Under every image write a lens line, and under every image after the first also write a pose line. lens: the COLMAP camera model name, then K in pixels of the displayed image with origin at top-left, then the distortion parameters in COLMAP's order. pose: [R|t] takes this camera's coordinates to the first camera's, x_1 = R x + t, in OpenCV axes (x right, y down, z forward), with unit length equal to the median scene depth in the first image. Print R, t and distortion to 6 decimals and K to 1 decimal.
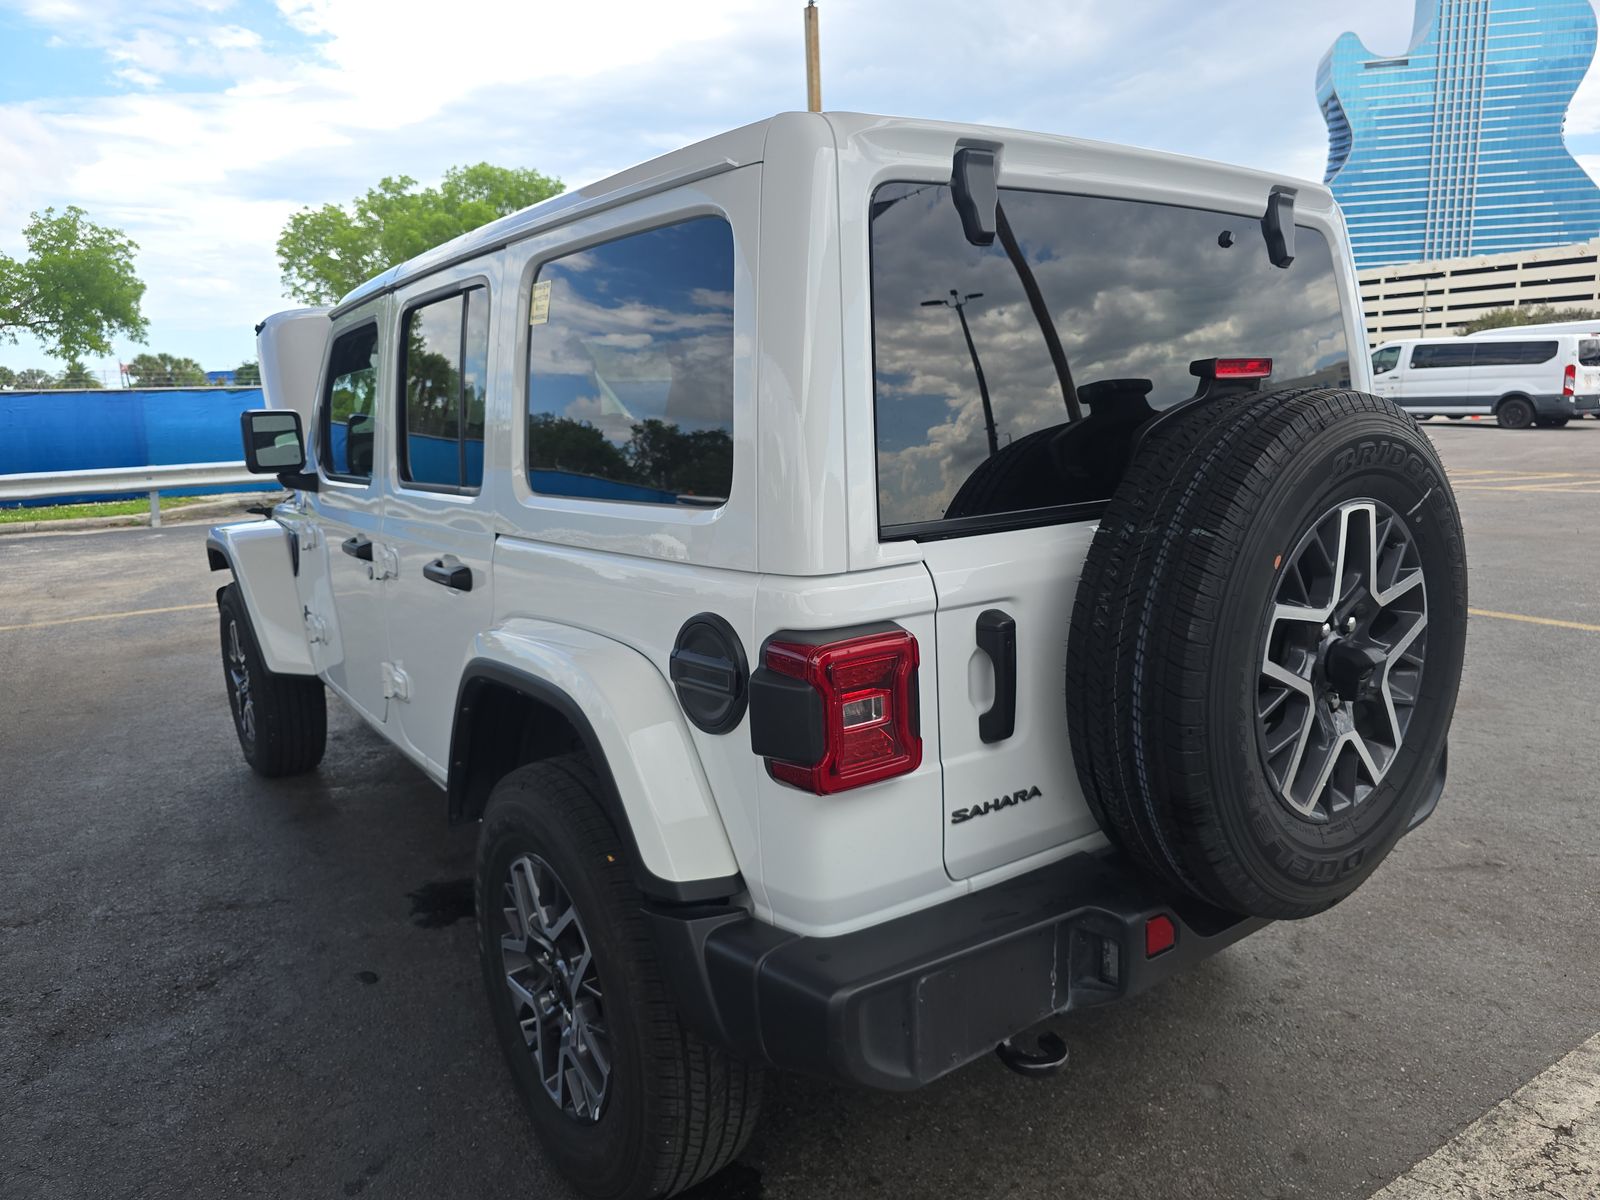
lens RADIAL K [[1116.7, 0, 804.2], [0, 1116.7, 604.7], [0, 0, 1]] dist [0.035406, -0.039820]
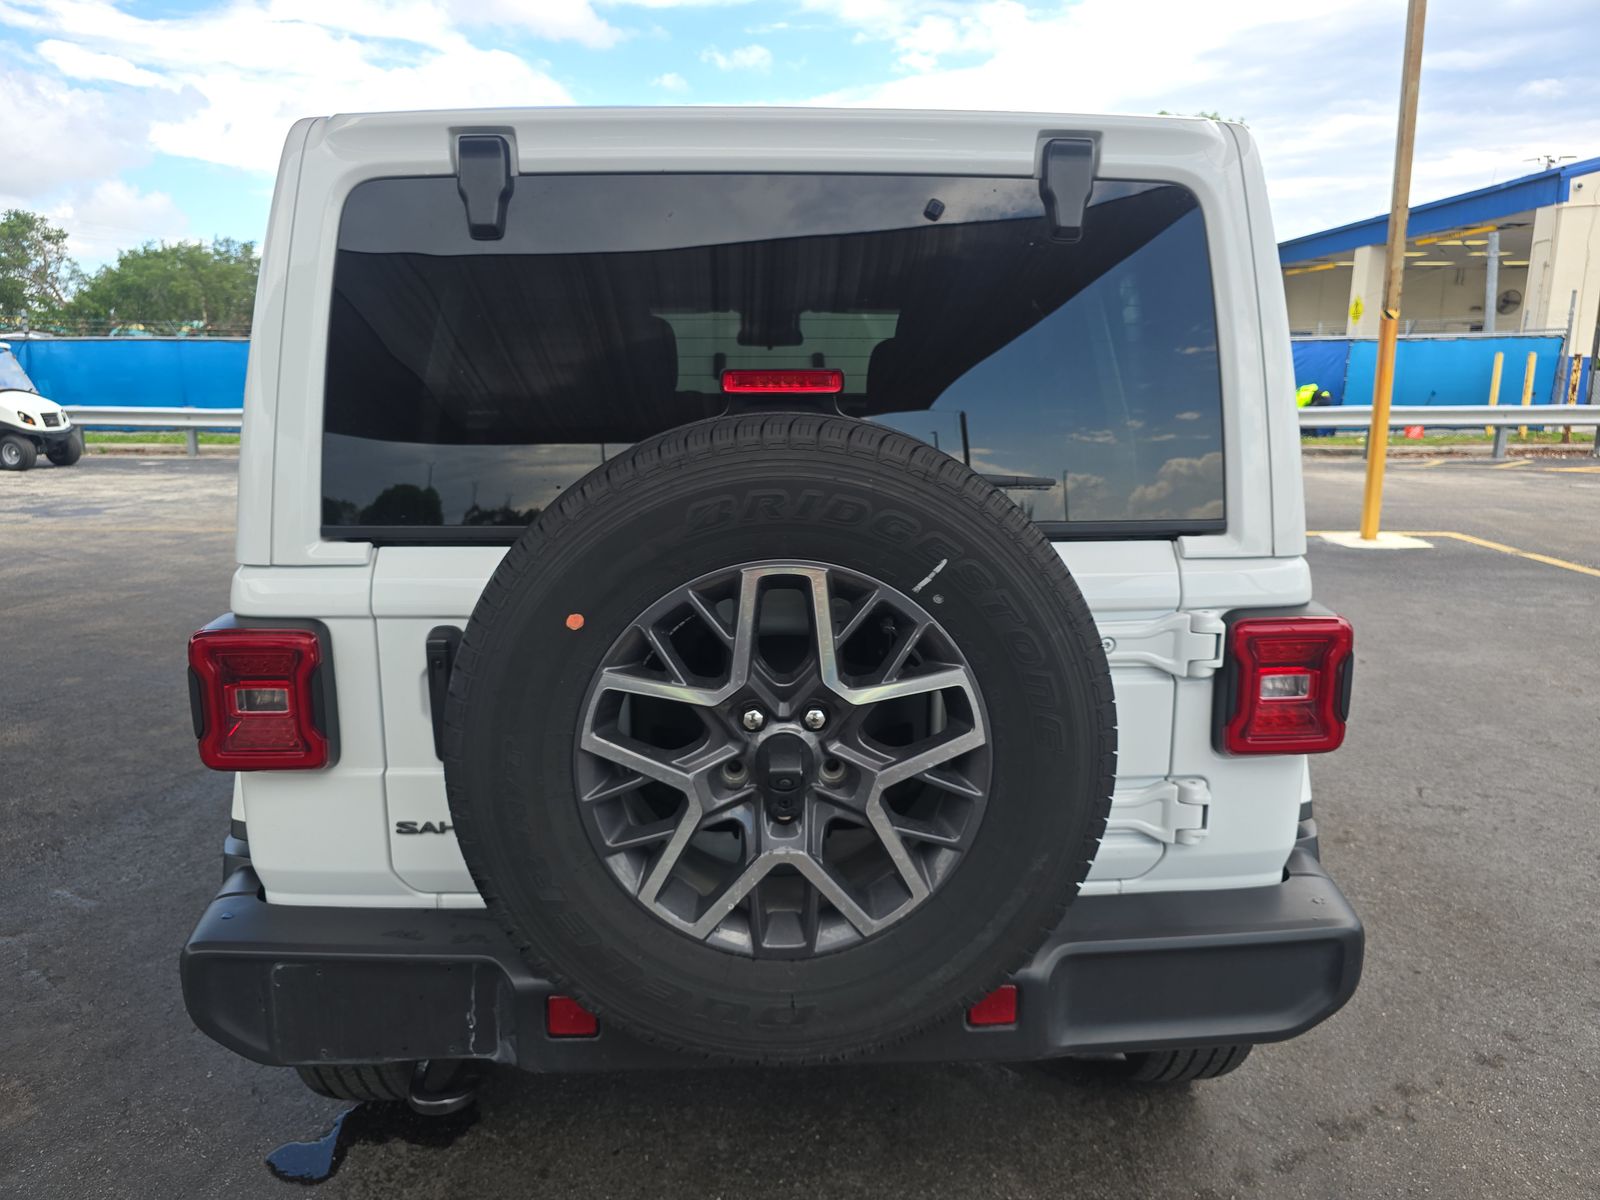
lens RADIAL K [[1116.7, 0, 804.2], [0, 1116.7, 604.7], [0, 0, 1]] dist [0.035406, -0.039820]
pose [[0.817137, 0.148837, -0.556897, 0.860659], [-0.127345, 0.988832, 0.077422, -0.114976], [0.562201, 0.007654, 0.826965, 0.344298]]
